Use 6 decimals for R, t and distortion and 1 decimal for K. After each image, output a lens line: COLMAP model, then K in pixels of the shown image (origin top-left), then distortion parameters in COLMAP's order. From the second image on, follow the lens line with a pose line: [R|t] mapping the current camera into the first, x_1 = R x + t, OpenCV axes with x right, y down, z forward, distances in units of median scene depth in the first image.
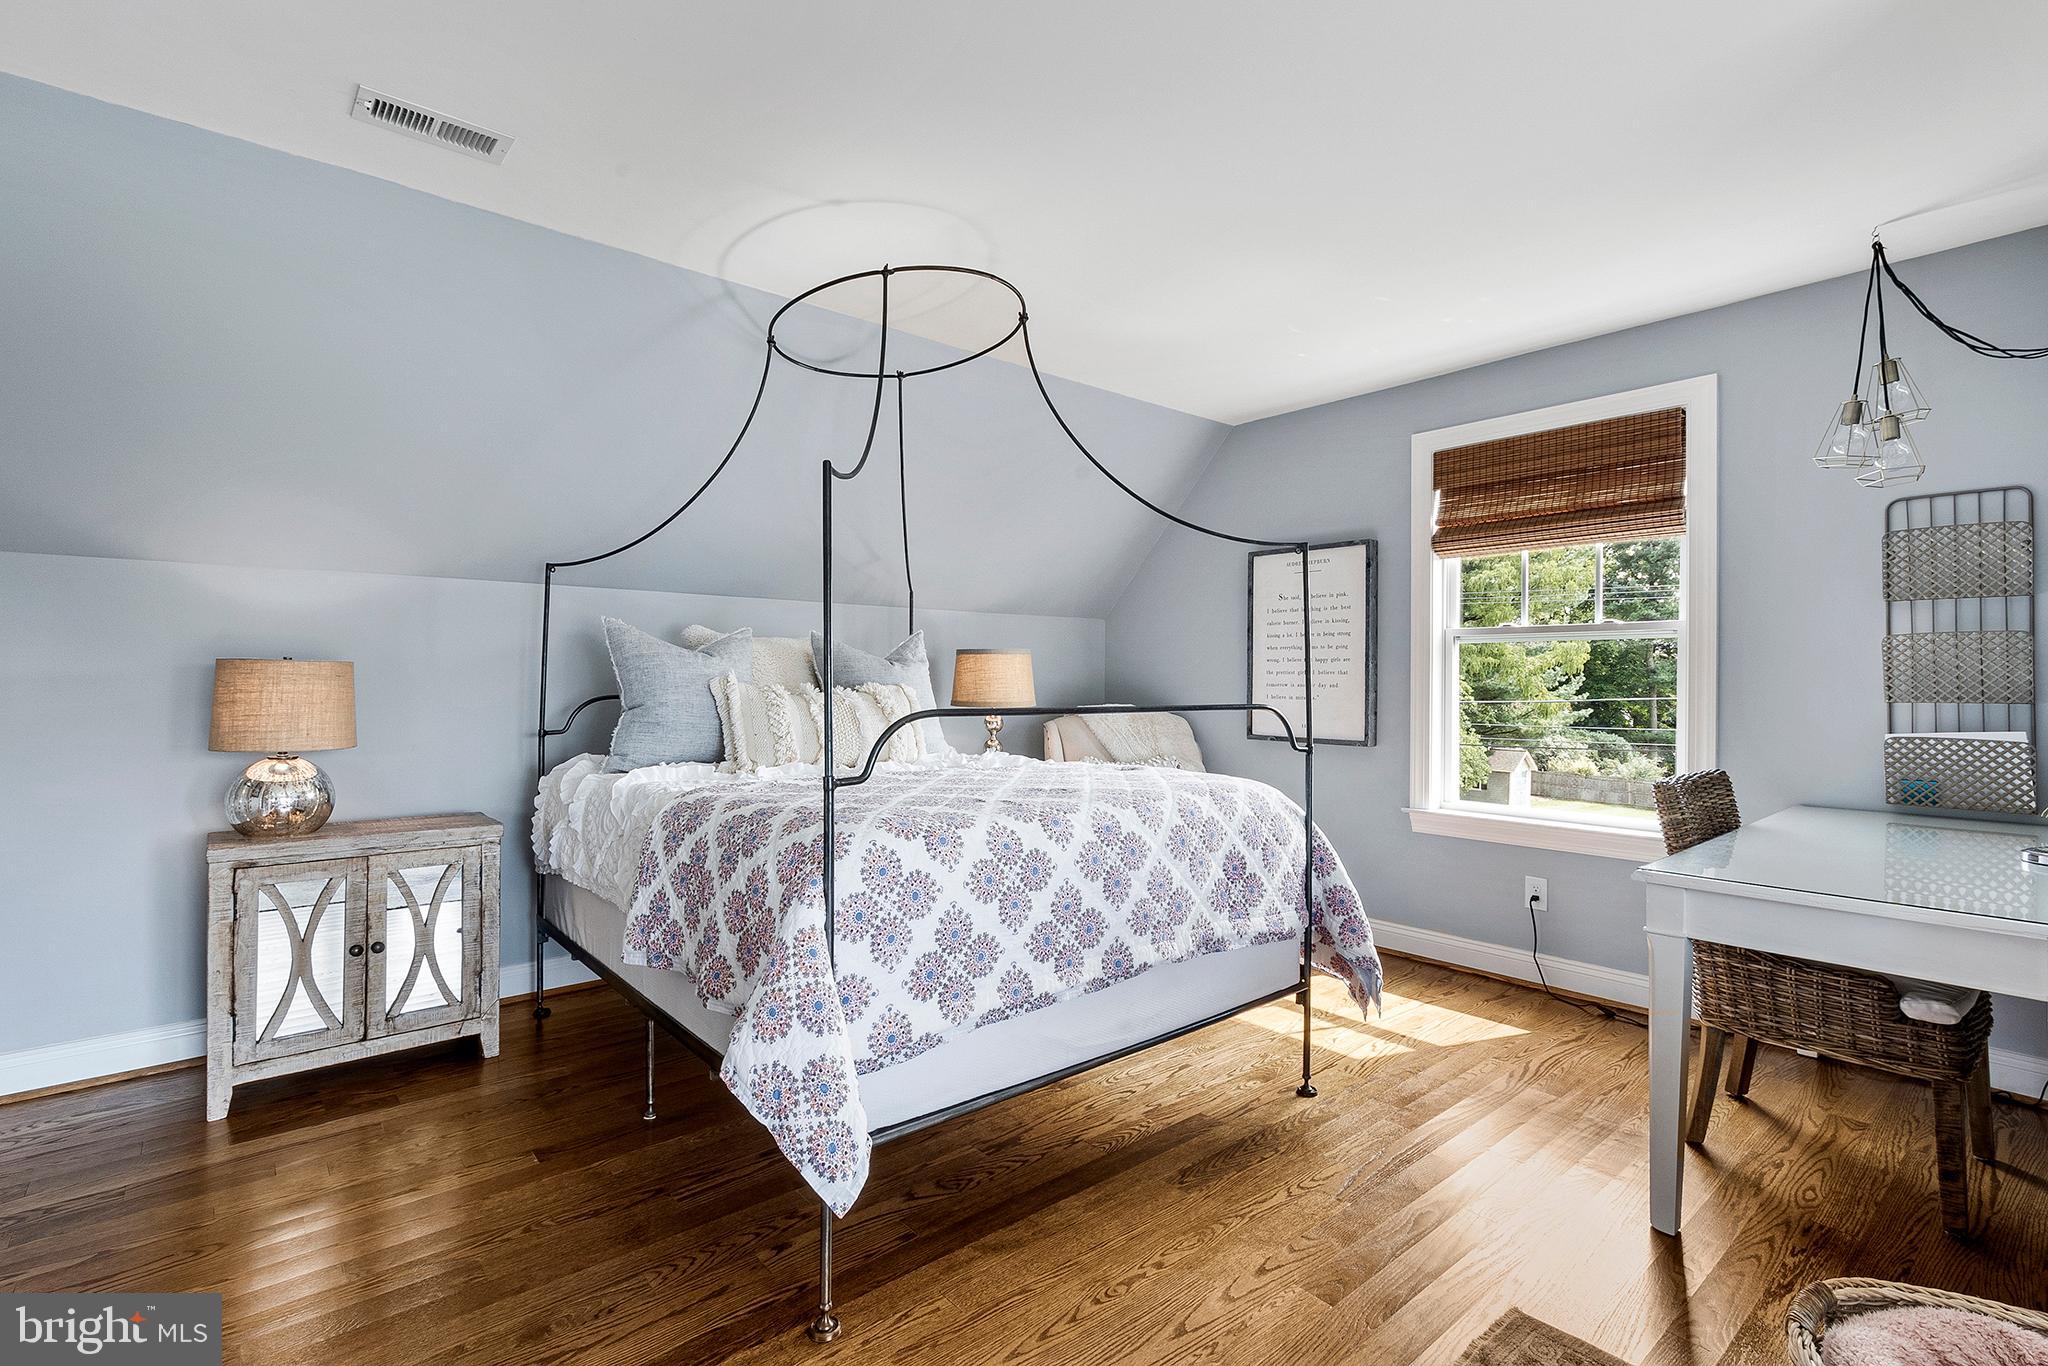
lens RADIAL K [[971.4, 0, 1022.7], [0, 971.4, 678.4], [0, 0, 1]] dist [0.002953, -0.002118]
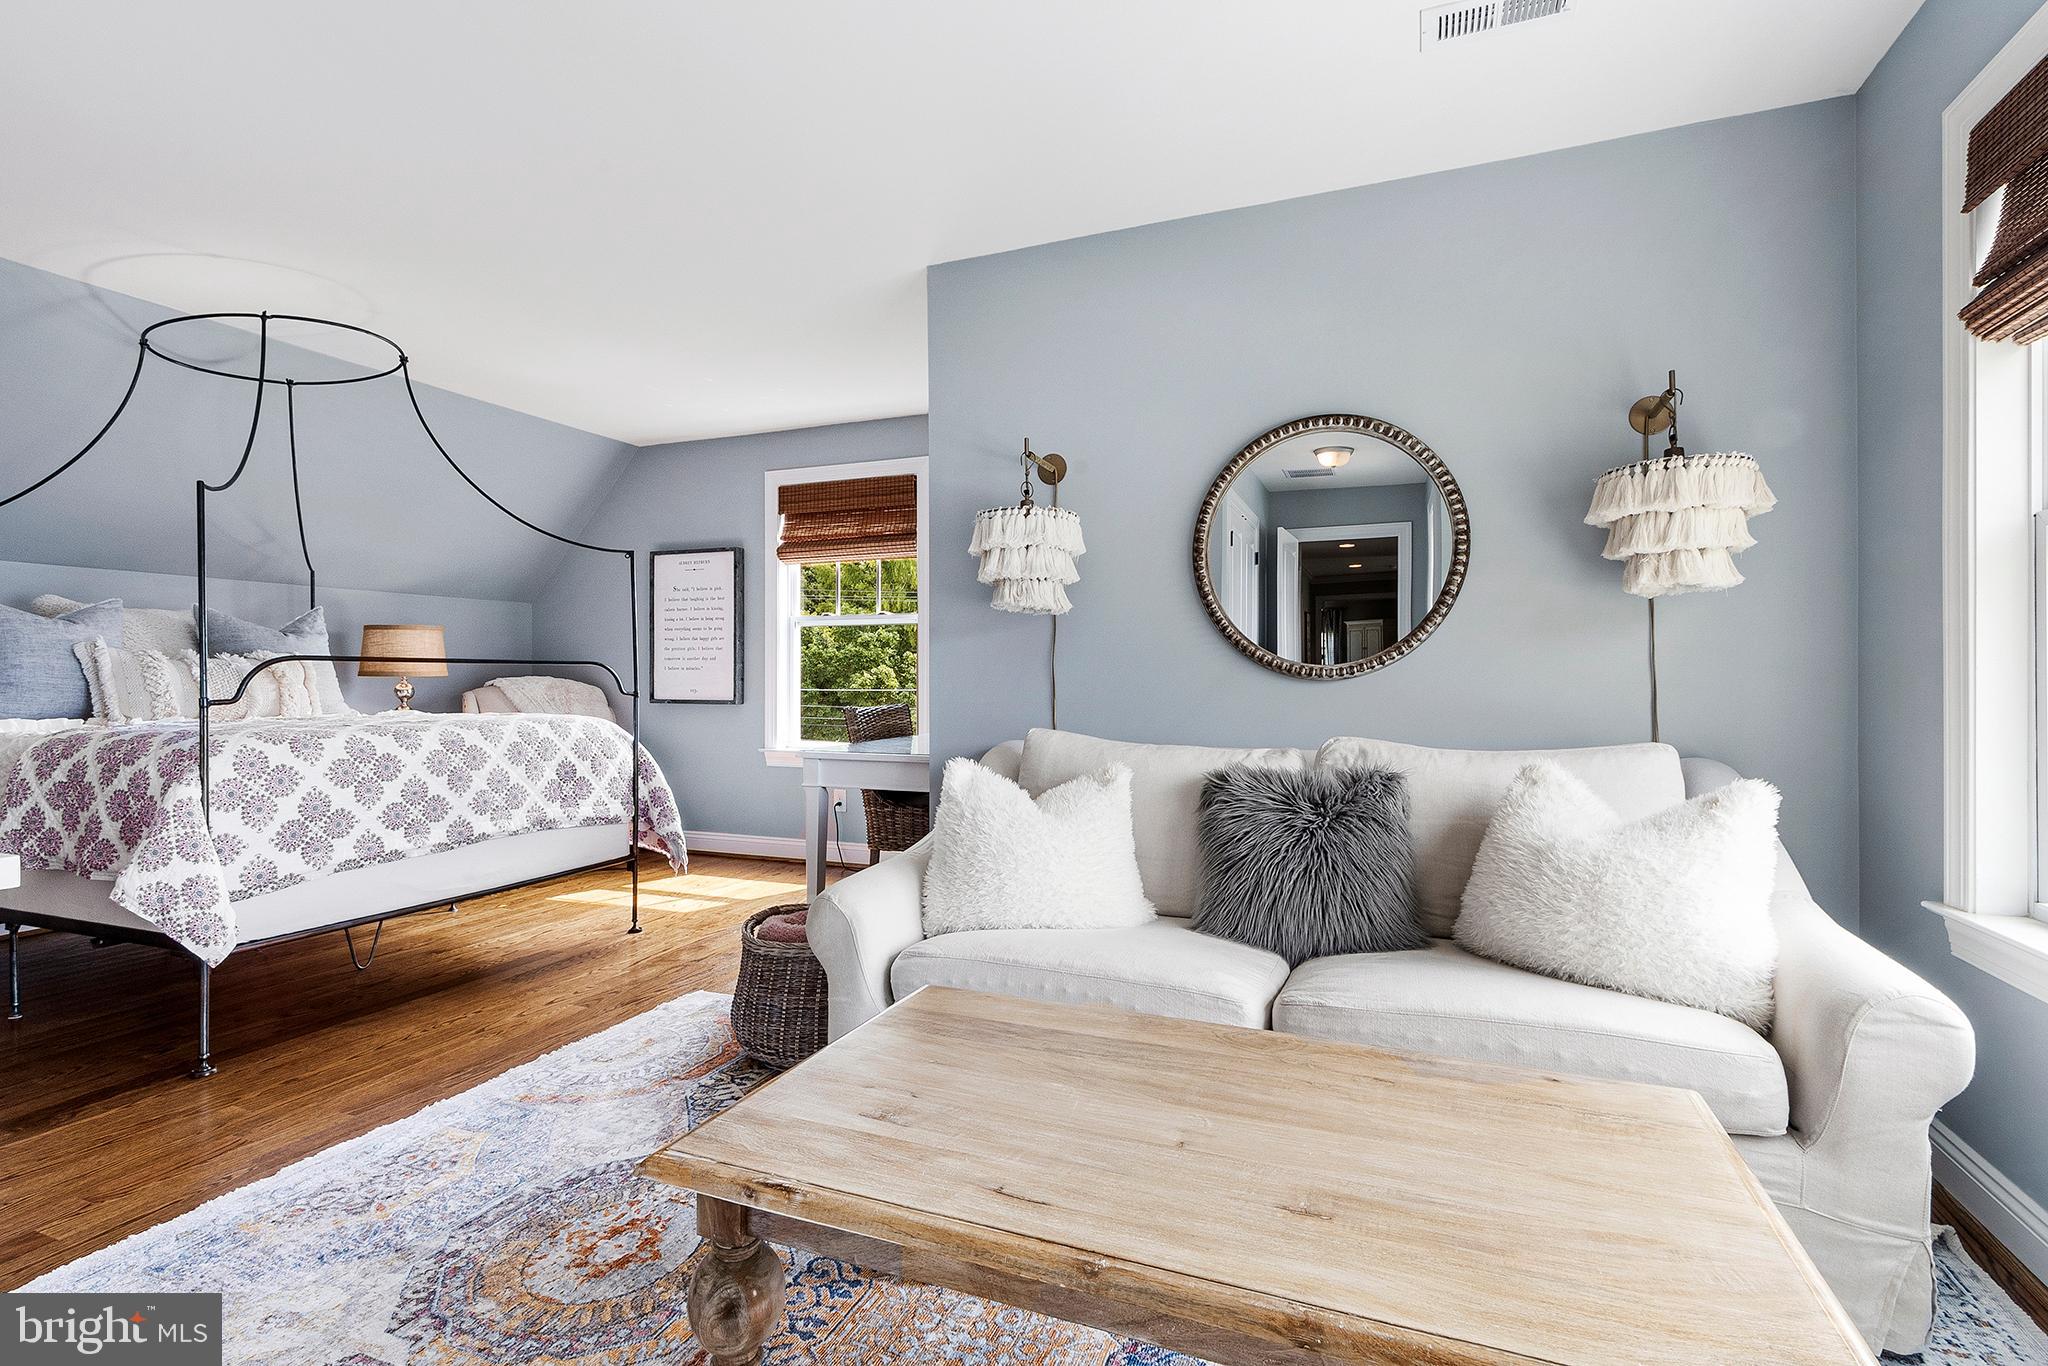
lens RADIAL K [[971.4, 0, 1022.7], [0, 971.4, 678.4], [0, 0, 1]] dist [0.002953, -0.002118]
pose [[0.884601, -0.006400, 0.466305, 0.162085], [0.003258, 0.999966, 0.007544, 0.050728], [-0.466338, -0.005154, 0.884592, -0.674096]]
